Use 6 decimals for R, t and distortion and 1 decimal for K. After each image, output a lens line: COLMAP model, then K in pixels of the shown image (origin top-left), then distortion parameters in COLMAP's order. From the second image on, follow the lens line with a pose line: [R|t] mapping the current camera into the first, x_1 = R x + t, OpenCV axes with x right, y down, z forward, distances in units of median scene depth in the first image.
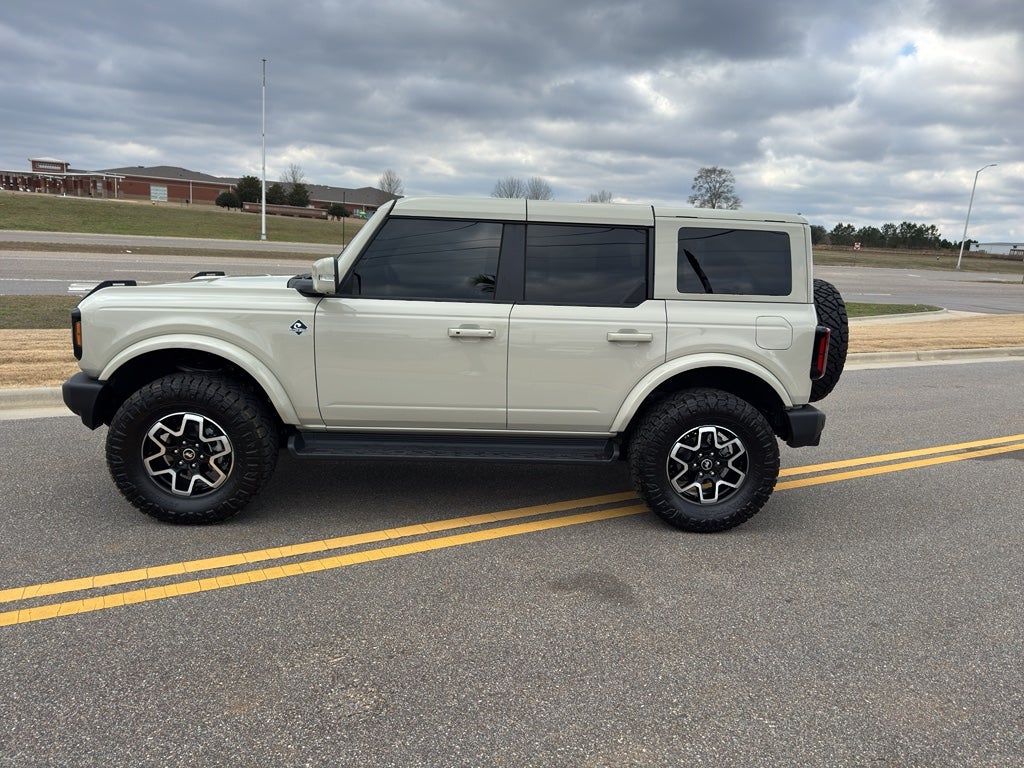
lens RADIAL K [[730.2, 0, 528.3], [0, 730.2, 408.0], [0, 0, 1]] dist [0.041959, -0.042890]
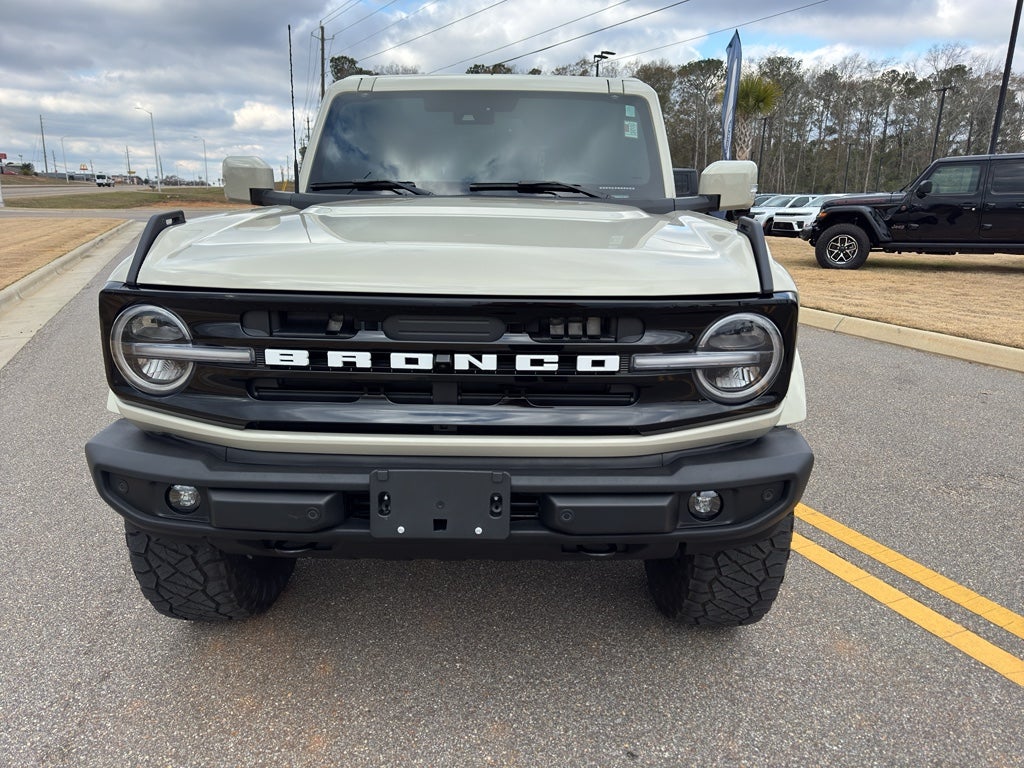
lens RADIAL K [[737.7, 0, 518.5], [0, 737.7, 391.5], [0, 0, 1]] dist [0.082122, -0.091350]
pose [[0.053284, -0.303217, 0.951431, -0.985380], [0.203111, 0.936158, 0.286974, -0.224838], [-0.977705, 0.177955, 0.111469, 1.040825]]
